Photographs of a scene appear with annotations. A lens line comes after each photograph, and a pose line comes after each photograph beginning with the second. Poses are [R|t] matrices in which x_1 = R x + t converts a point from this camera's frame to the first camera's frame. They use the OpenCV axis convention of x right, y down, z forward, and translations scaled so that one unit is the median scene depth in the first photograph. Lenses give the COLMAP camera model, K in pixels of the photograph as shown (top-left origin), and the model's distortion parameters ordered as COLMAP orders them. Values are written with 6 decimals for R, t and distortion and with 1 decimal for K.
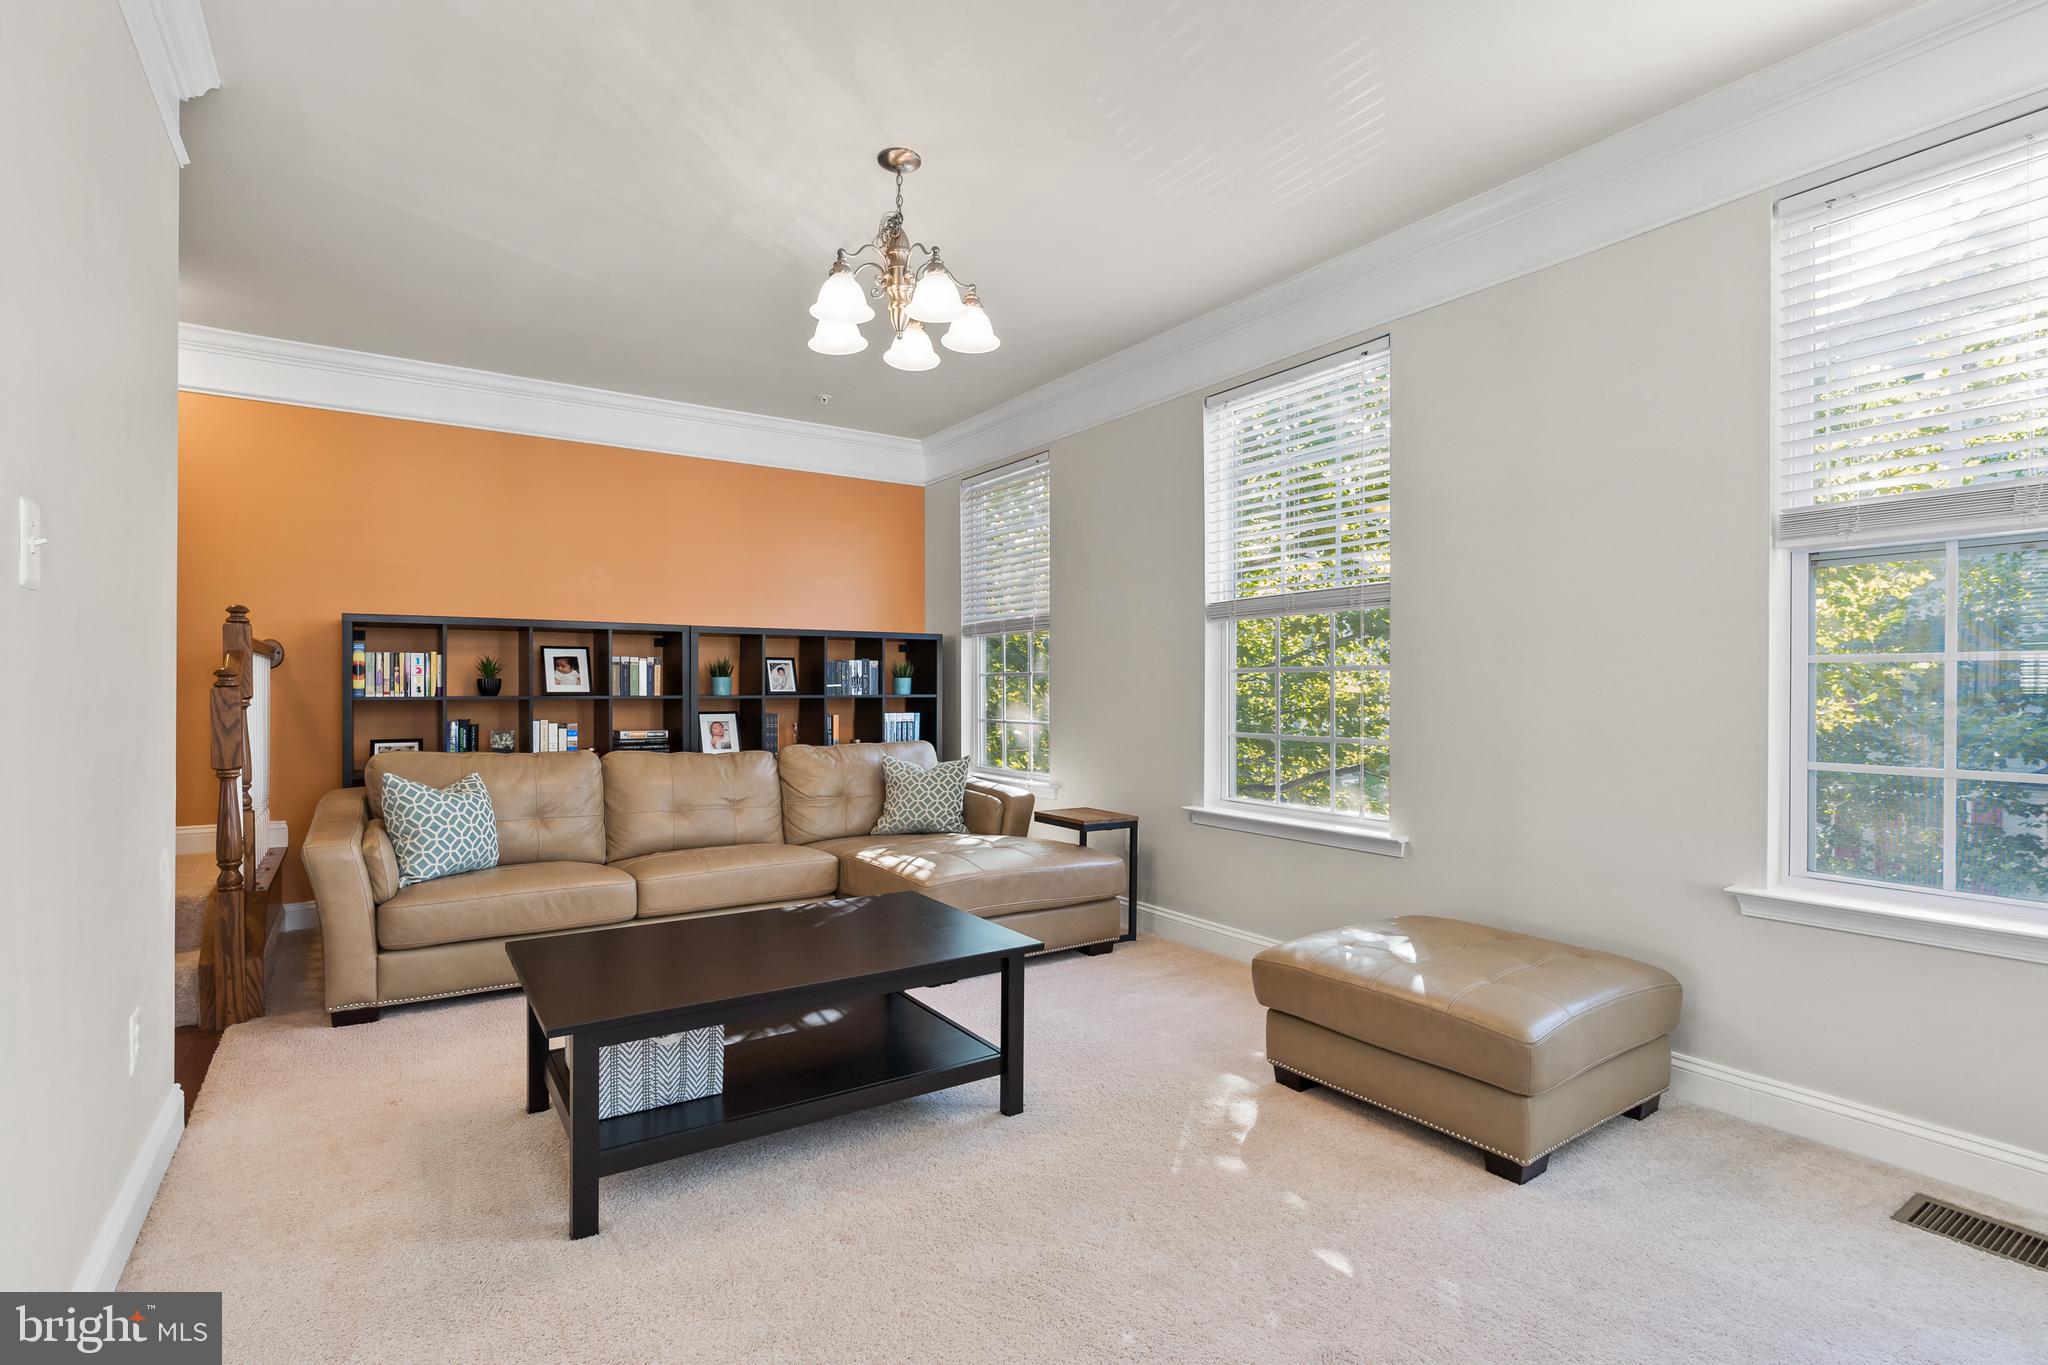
lens RADIAL K [[983.0, 0, 1014.9], [0, 983.0, 694.3], [0, 0, 1]] dist [-0.003566, 0.003689]
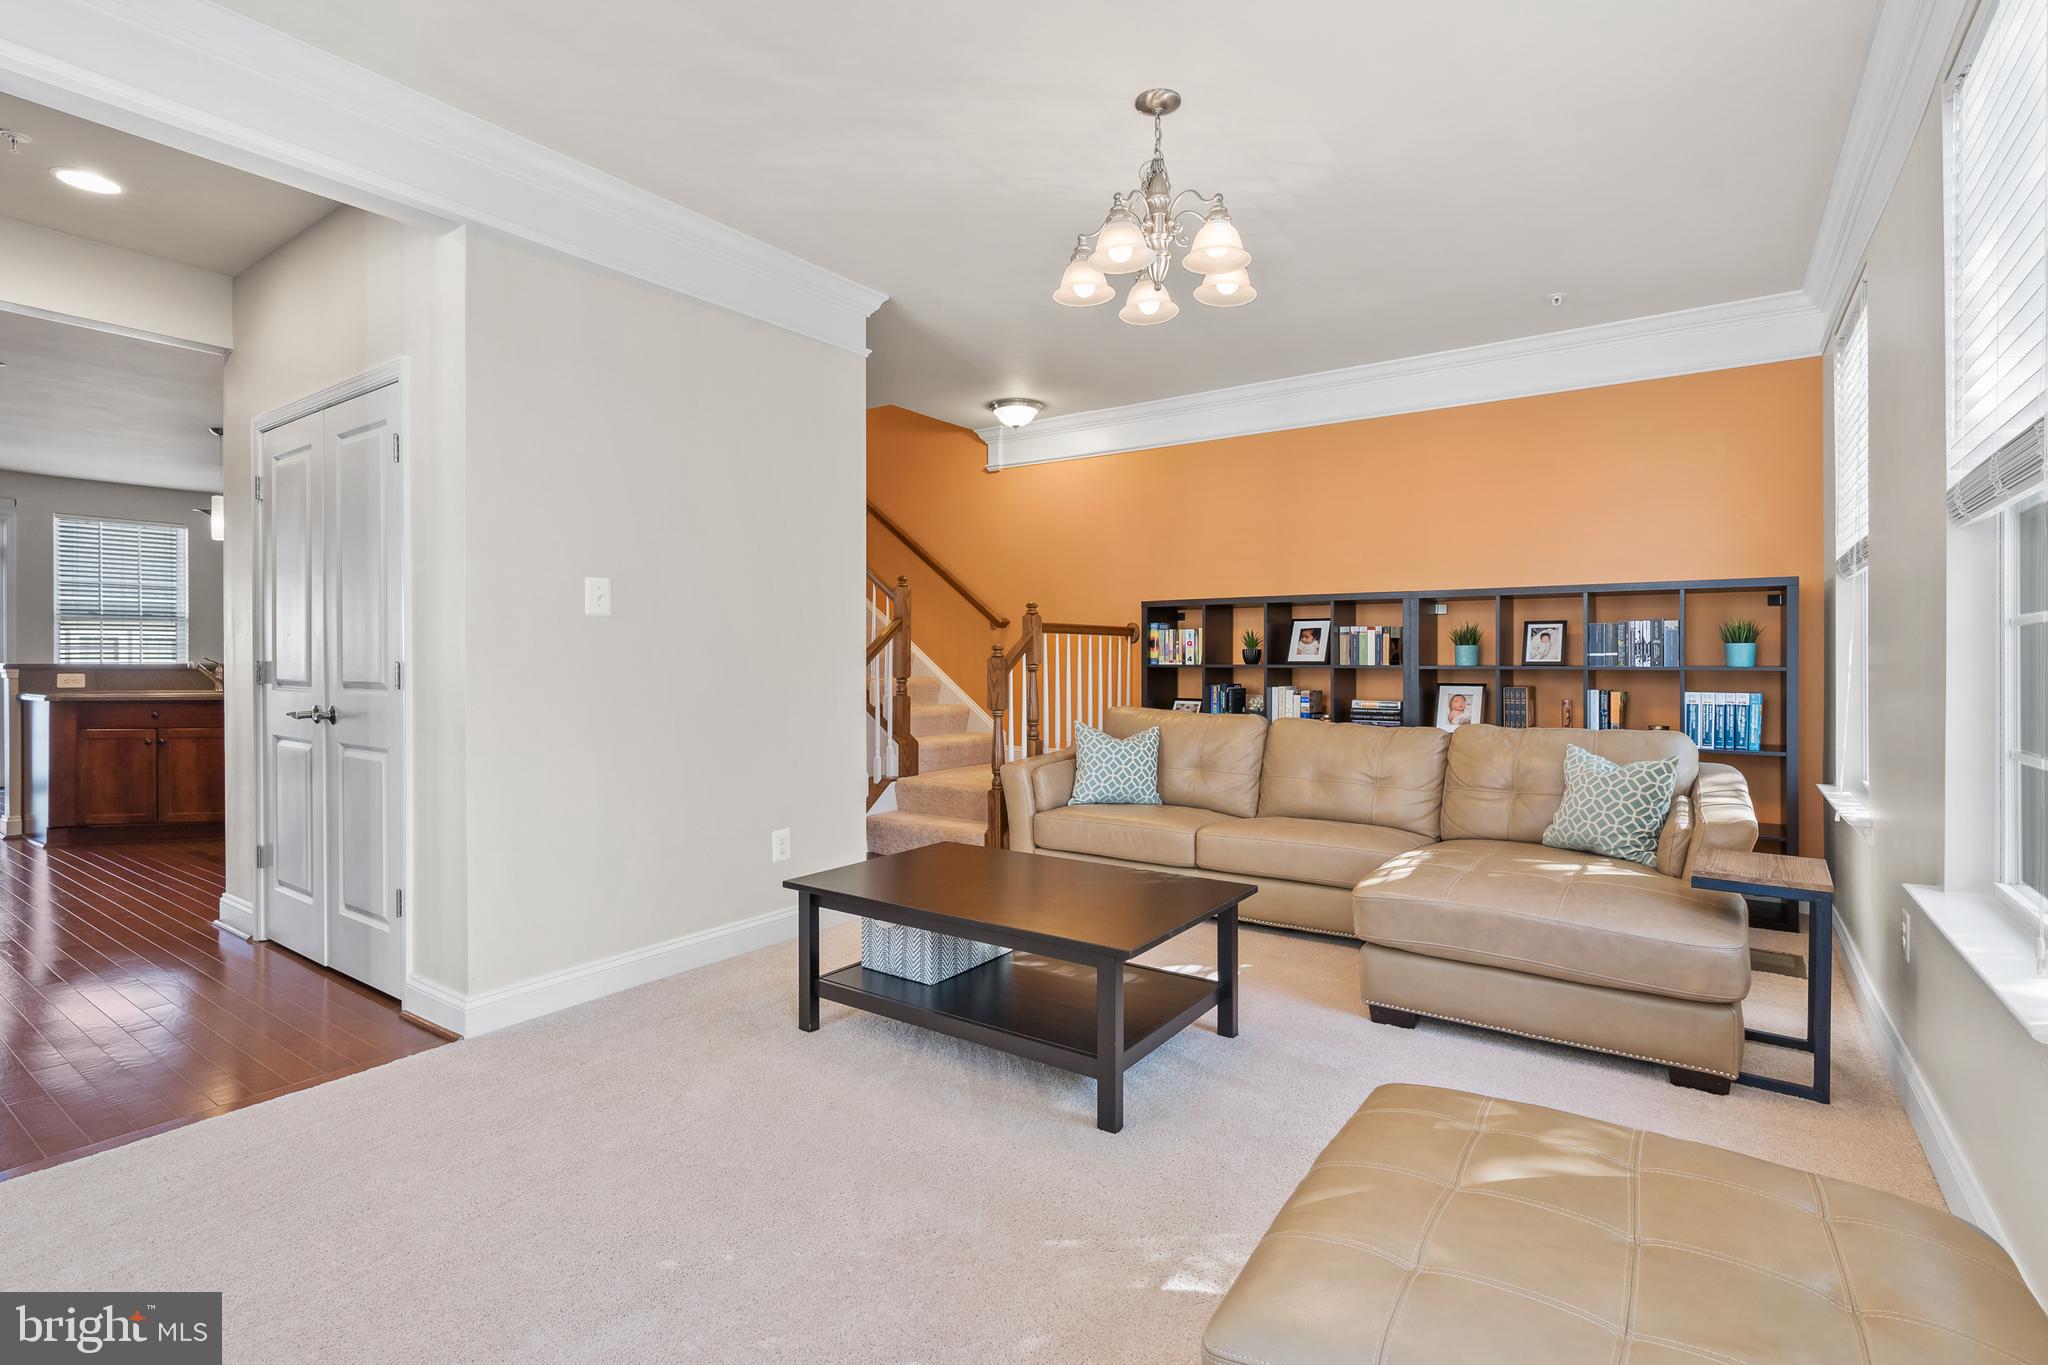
lens RADIAL K [[983.0, 0, 1009.5], [0, 983.0, 662.9], [0, 0, 1]] dist [-0.003566, 0.003689]
pose [[0.346738, 0.004598, -0.937951, 0.439890], [-0.005566, 0.999980, 0.002844, -0.001863], [0.937945, 0.004234, 0.346757, 0.325828]]
